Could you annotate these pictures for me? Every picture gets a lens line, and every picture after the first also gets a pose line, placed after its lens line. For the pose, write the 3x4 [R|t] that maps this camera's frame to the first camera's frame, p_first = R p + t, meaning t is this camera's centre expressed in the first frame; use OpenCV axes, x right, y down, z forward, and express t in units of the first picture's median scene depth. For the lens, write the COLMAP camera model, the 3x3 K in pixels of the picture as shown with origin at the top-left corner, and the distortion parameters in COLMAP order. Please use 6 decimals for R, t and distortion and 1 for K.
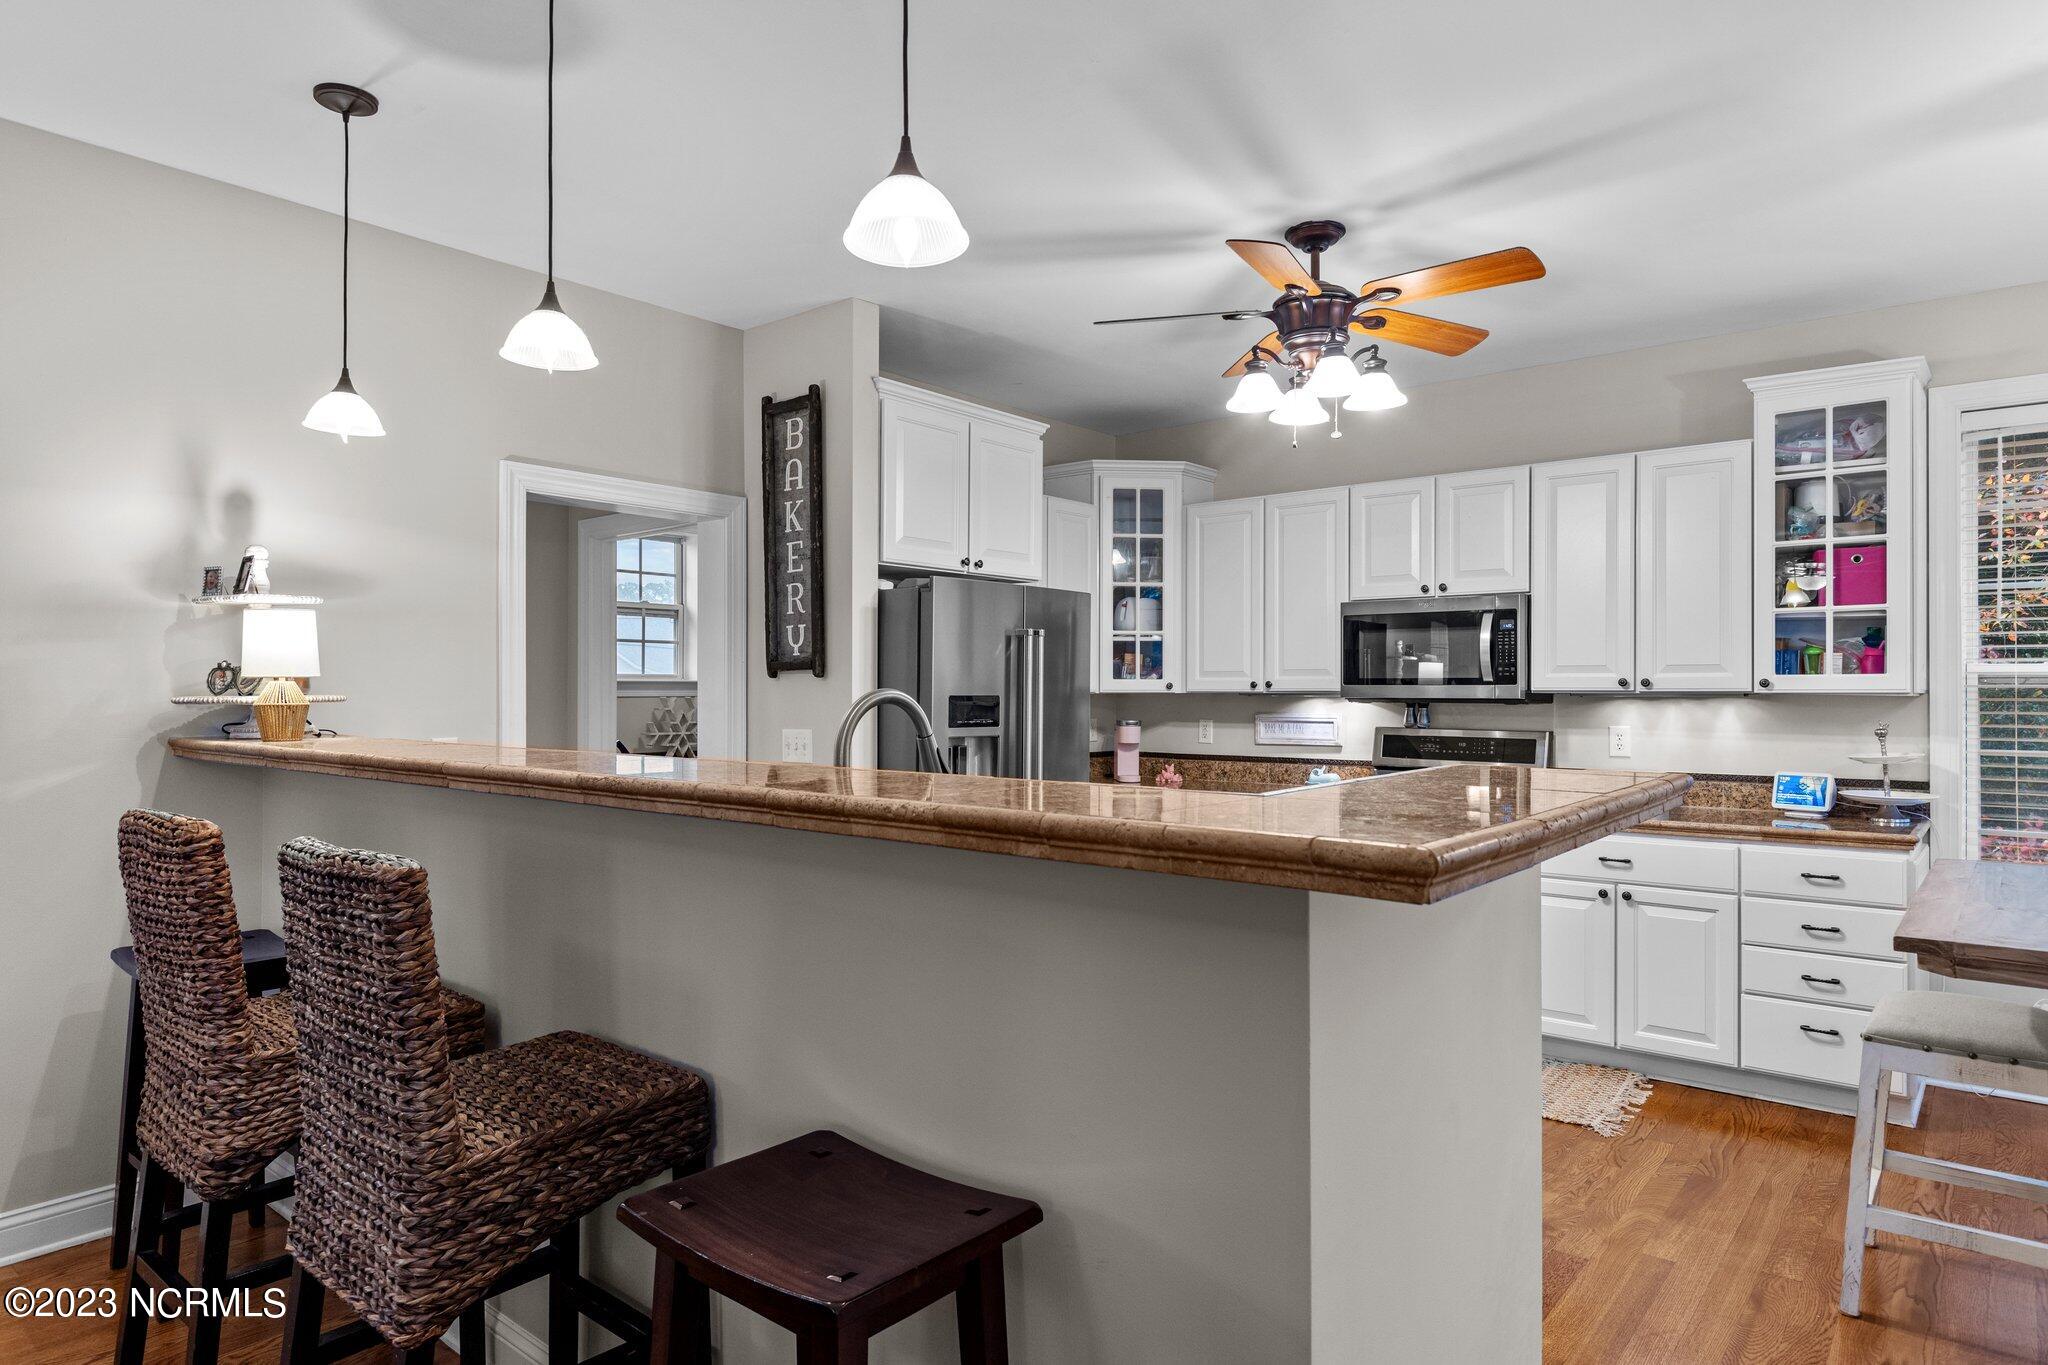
lens RADIAL K [[1177.1, 0, 1024.0], [0, 1177.1, 682.5], [0, 0, 1]] dist [-0.001753, 0.000507]
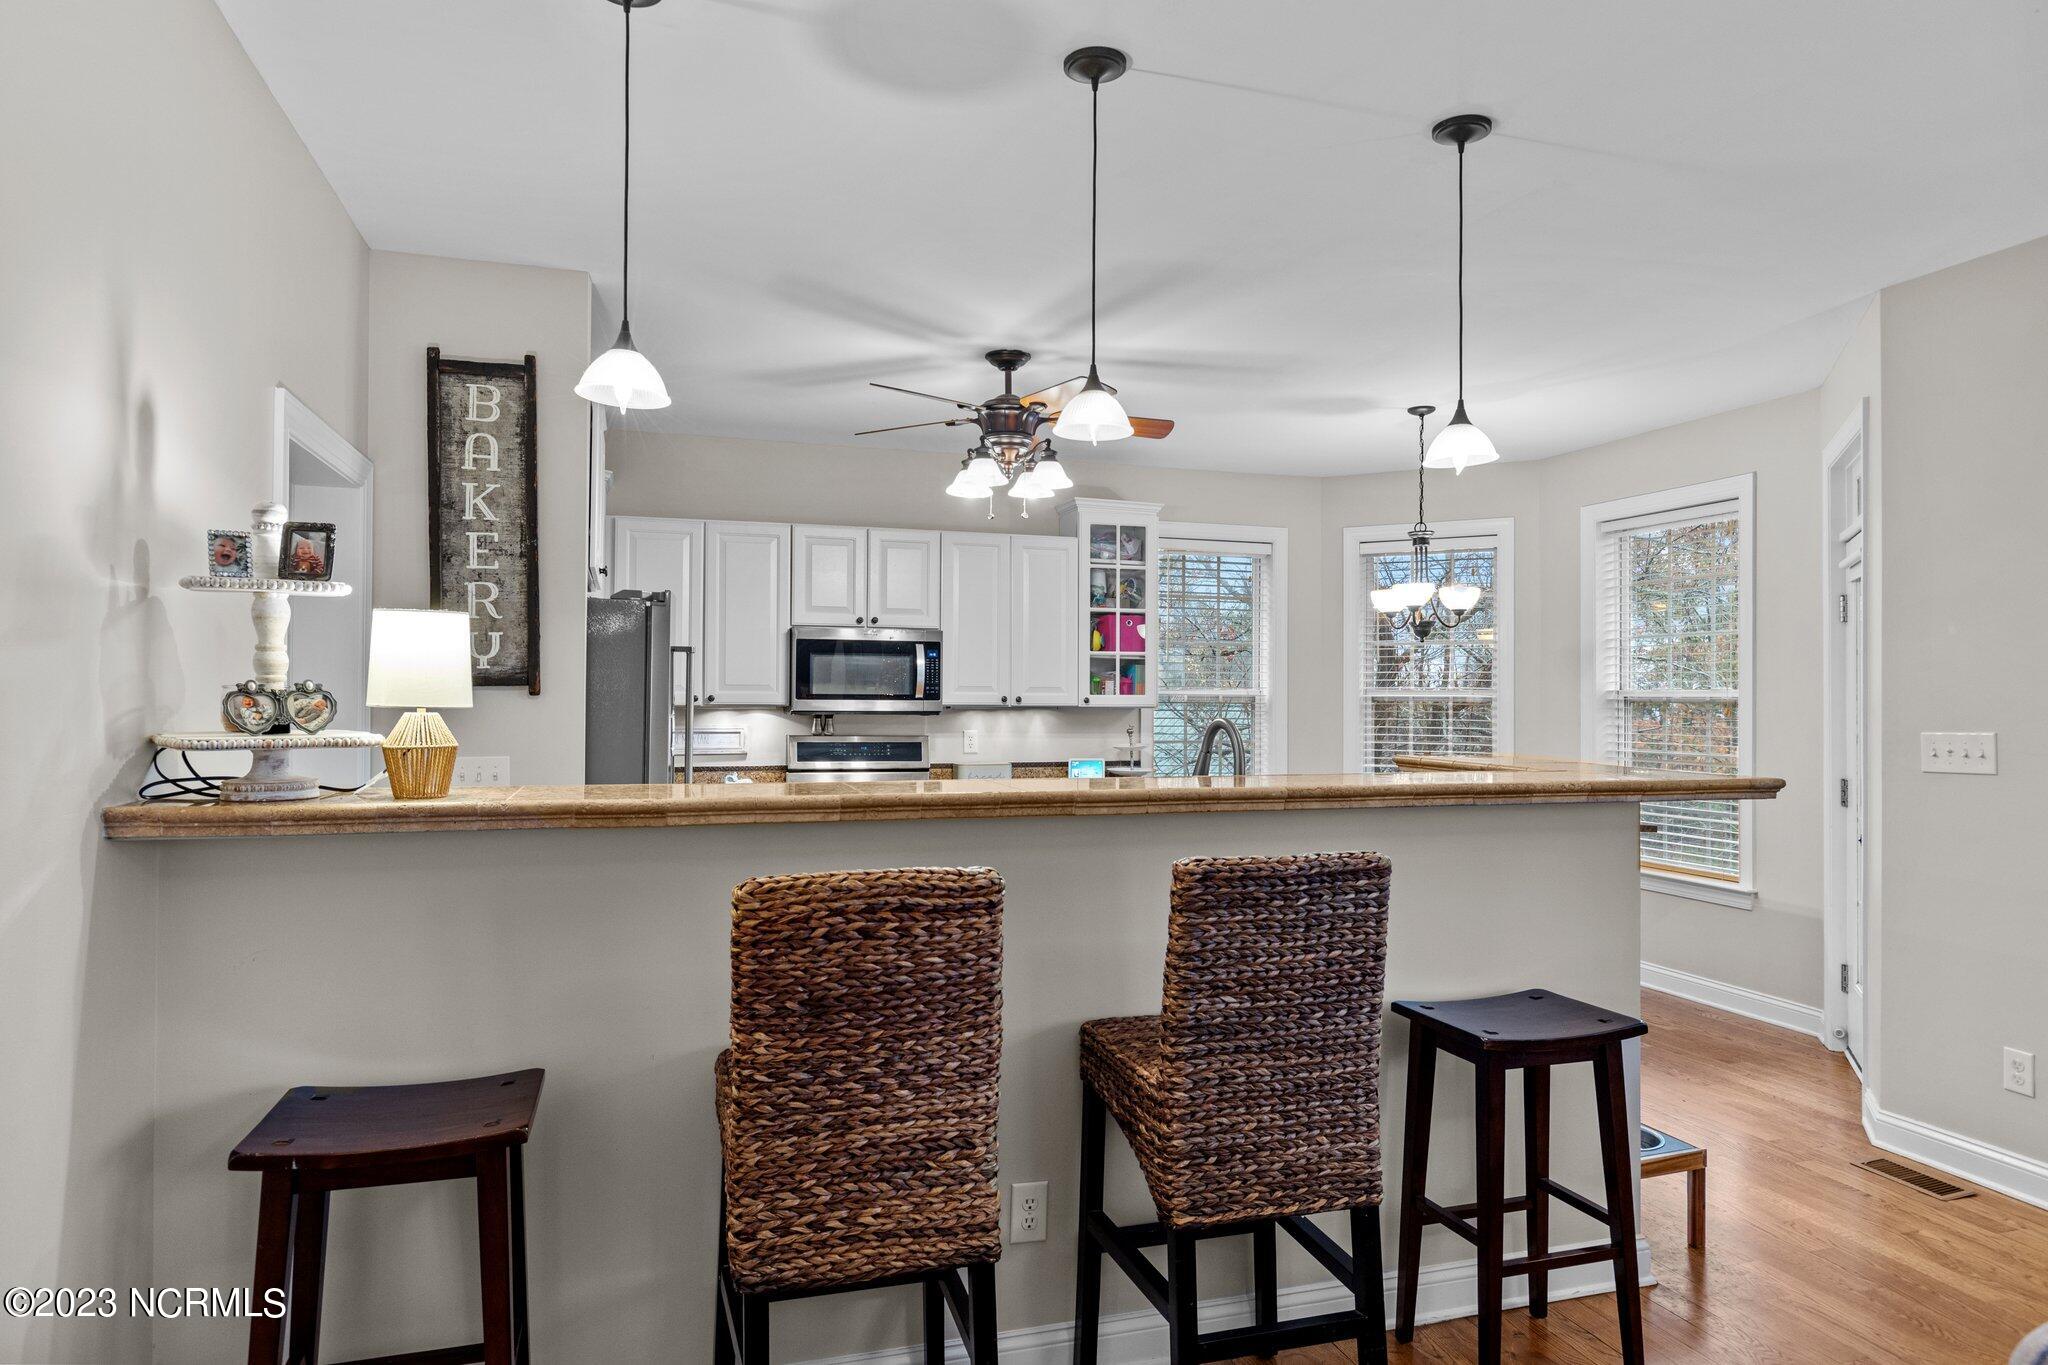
lens RADIAL K [[1227.3, 0, 1024.0], [0, 1227.3, 682.5], [0, 0, 1]] dist [-0.003692, -0.000484]
pose [[0.541354, 0.010354, 0.840731, -0.720999], [-0.012164, 0.999916, -0.004483, -0.013886], [-0.840707, -0.007800, 0.541434, 0.204861]]
